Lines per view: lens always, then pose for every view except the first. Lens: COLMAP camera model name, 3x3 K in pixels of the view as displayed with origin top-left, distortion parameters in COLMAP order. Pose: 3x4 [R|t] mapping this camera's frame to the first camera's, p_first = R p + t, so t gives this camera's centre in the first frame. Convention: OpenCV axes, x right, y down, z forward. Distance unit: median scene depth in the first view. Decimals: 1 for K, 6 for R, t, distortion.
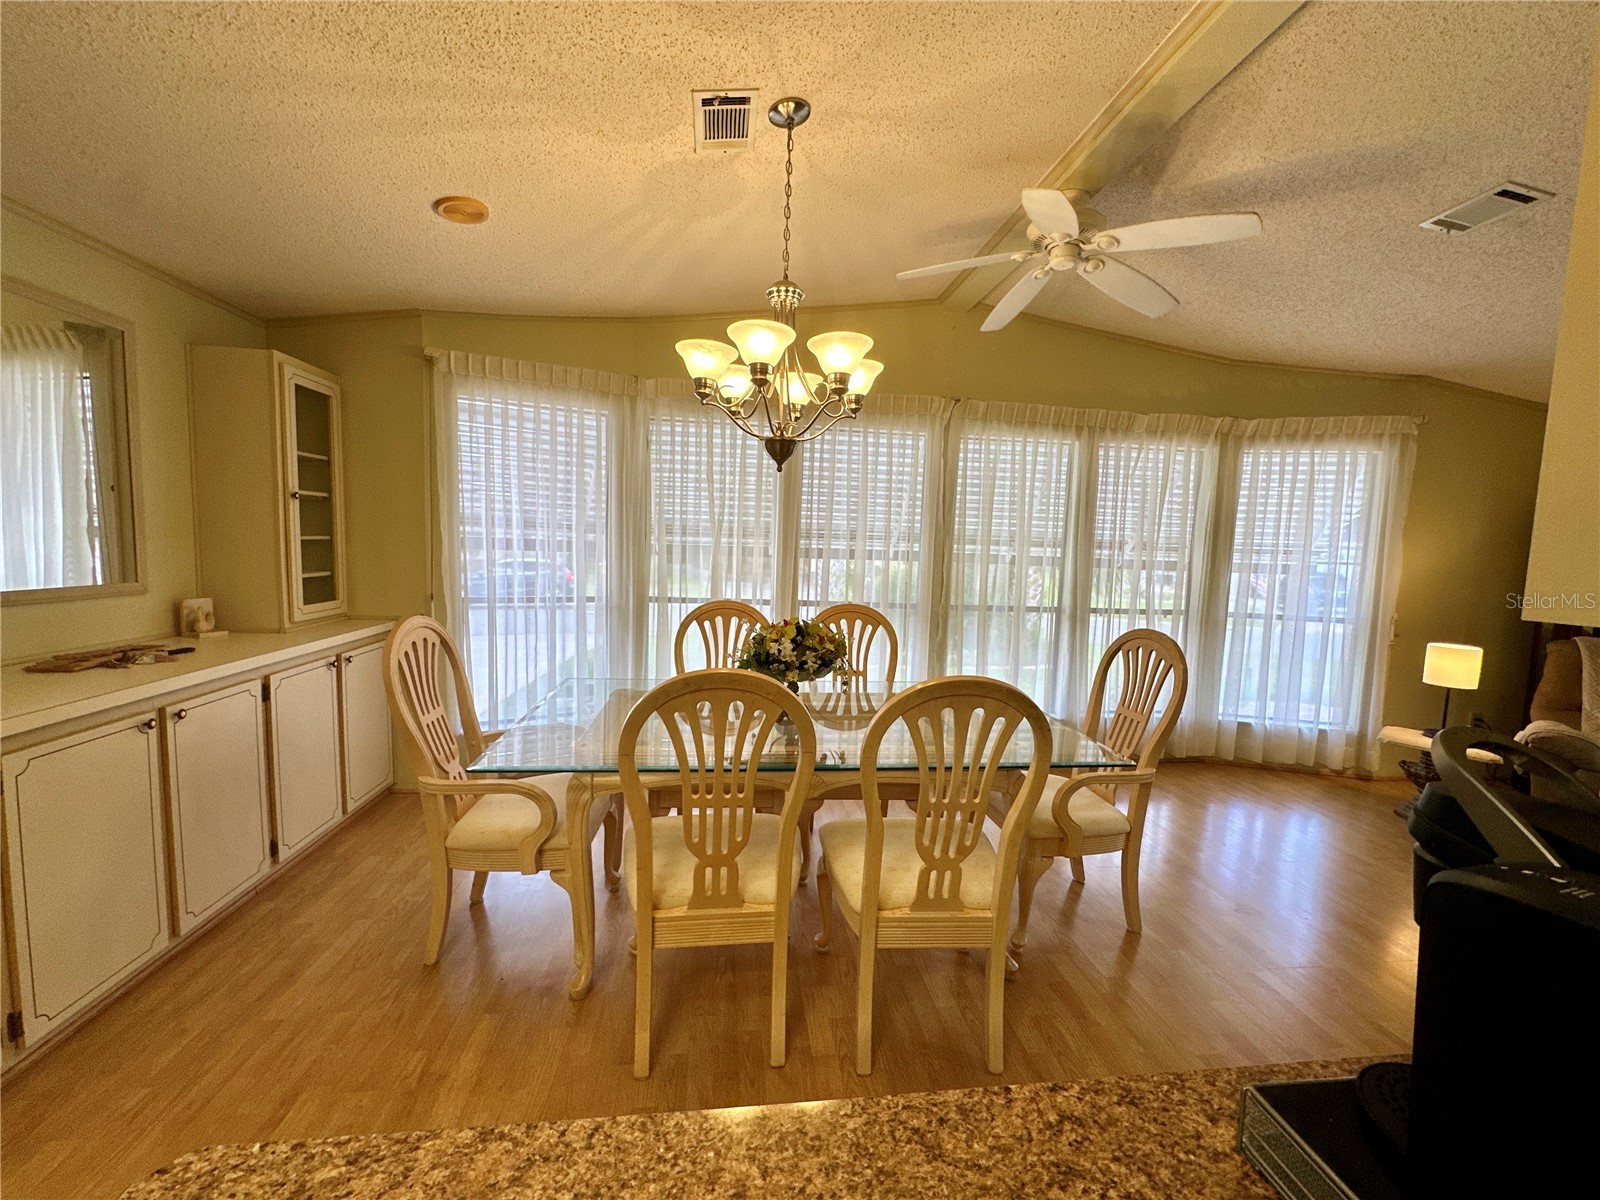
lens RADIAL K [[640.7, 0, 804.9], [0, 640.7, 598.6], [0, 0, 1]] dist [-0.002454, 0.000133]
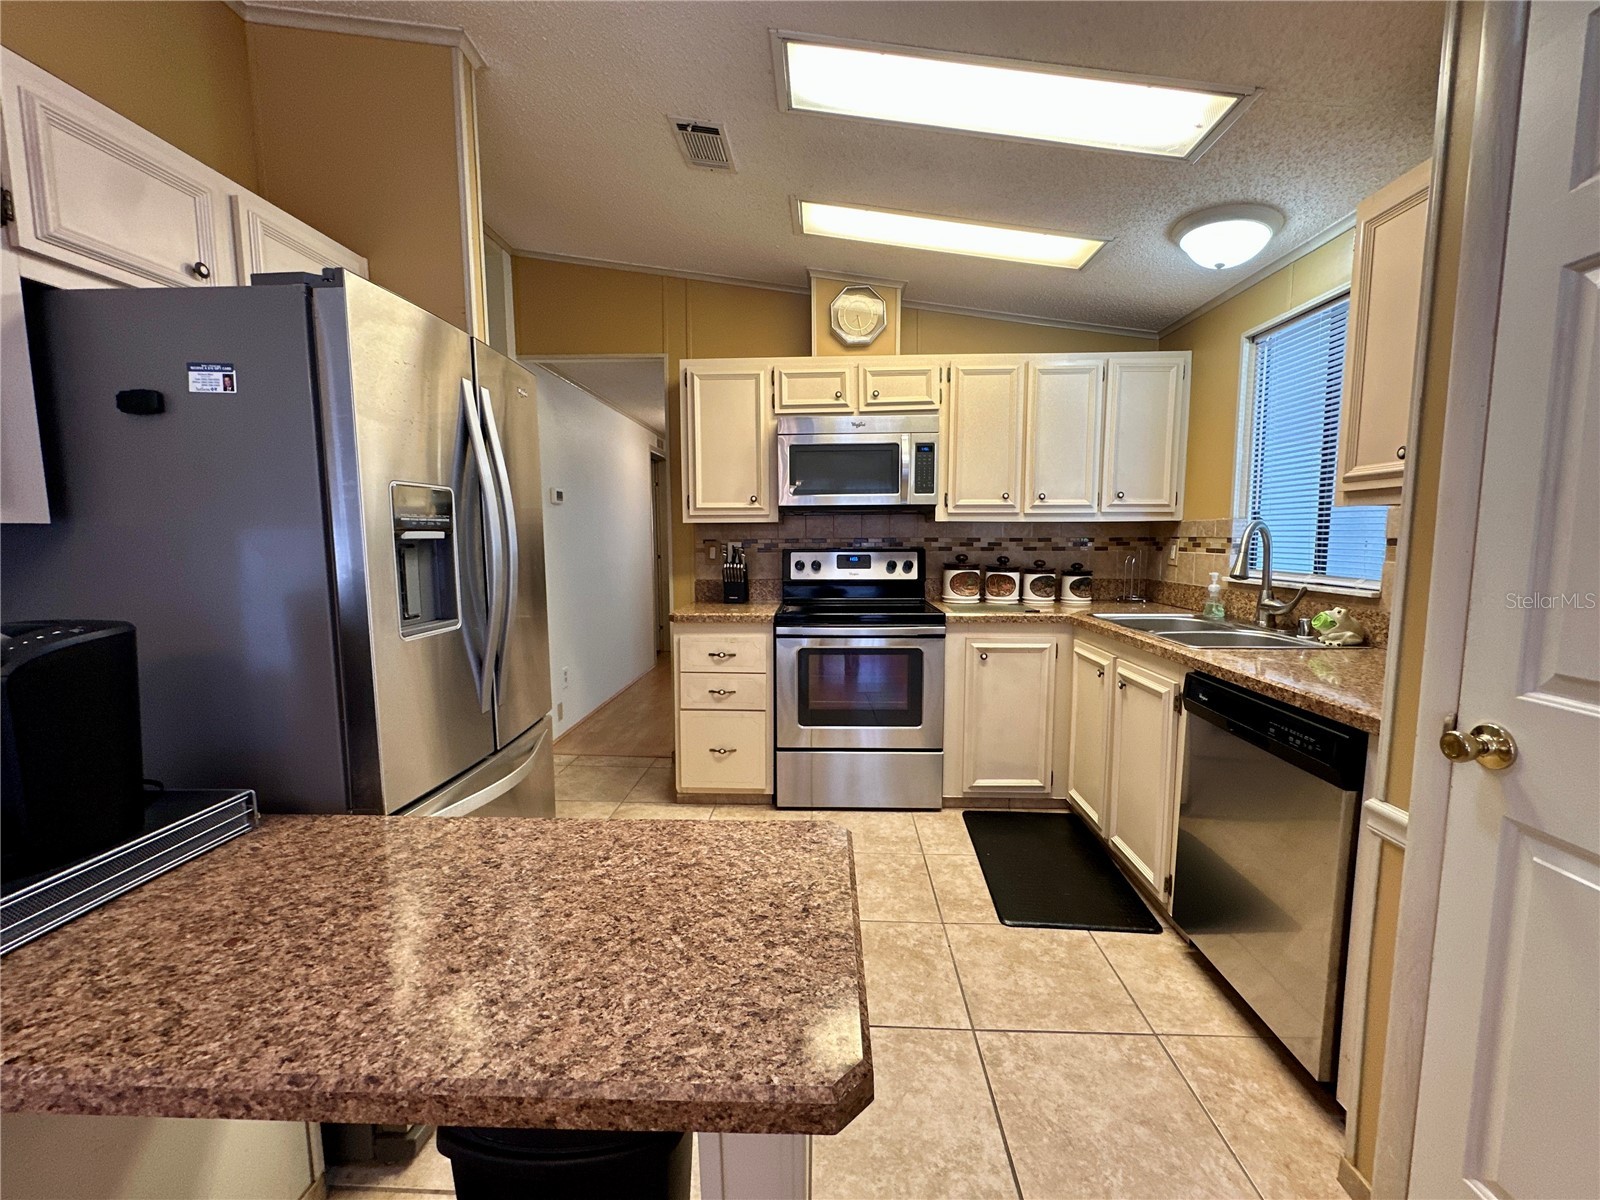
lens RADIAL K [[640.7, 0, 804.9], [0, 640.7, 598.6], [0, 0, 1]] dist [-0.002454, 0.000133]
pose [[-0.986254, -0.047461, 0.158270, -0.982337], [-0.016232, 0.981055, 0.193048, -0.057757], [-0.164434, 0.187825, -0.968340, 1.735437]]
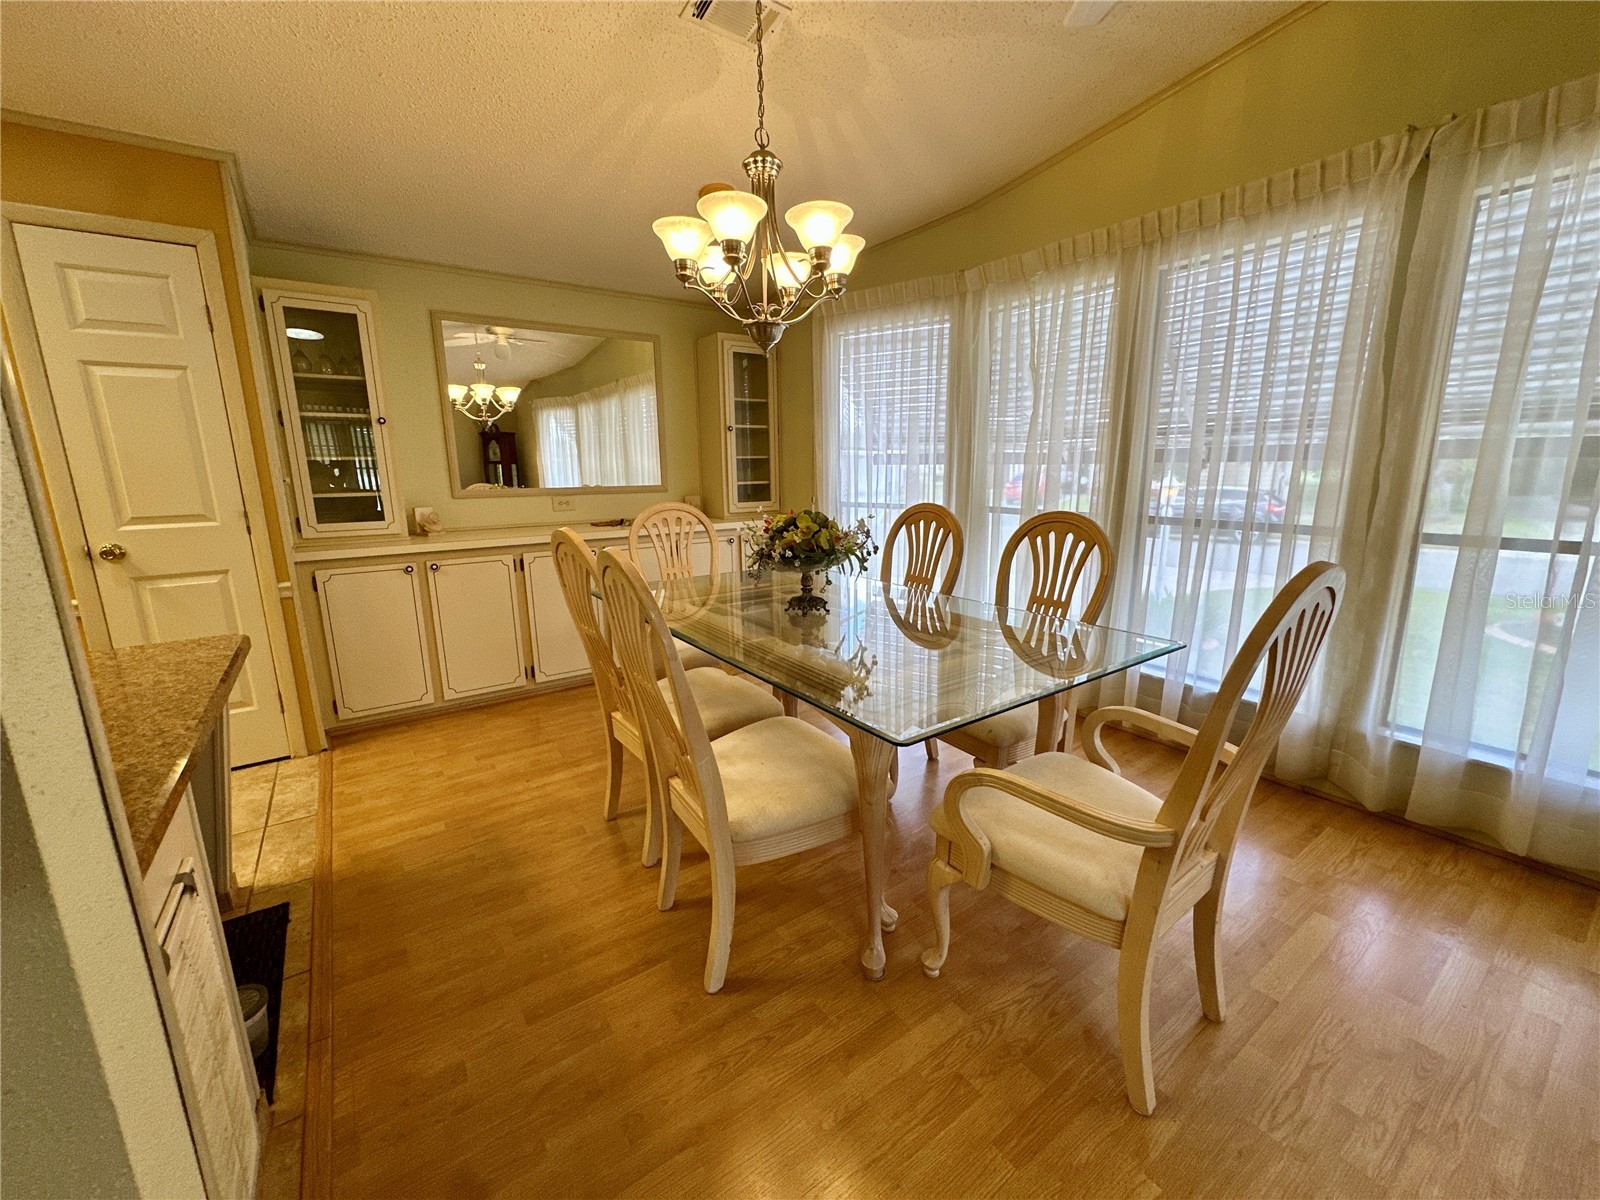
lens RADIAL K [[640.3, 0, 800.0], [0, 640.3, 600.0], [0, 0, 1]] dist [0.000235, 0.000115]
pose [[0.475812, 0.142842, -0.867870, 2.930173], [-0.050608, 0.989536, 0.135121, 0.122521], [0.878090, -0.020371, 0.478062, 1.799677]]
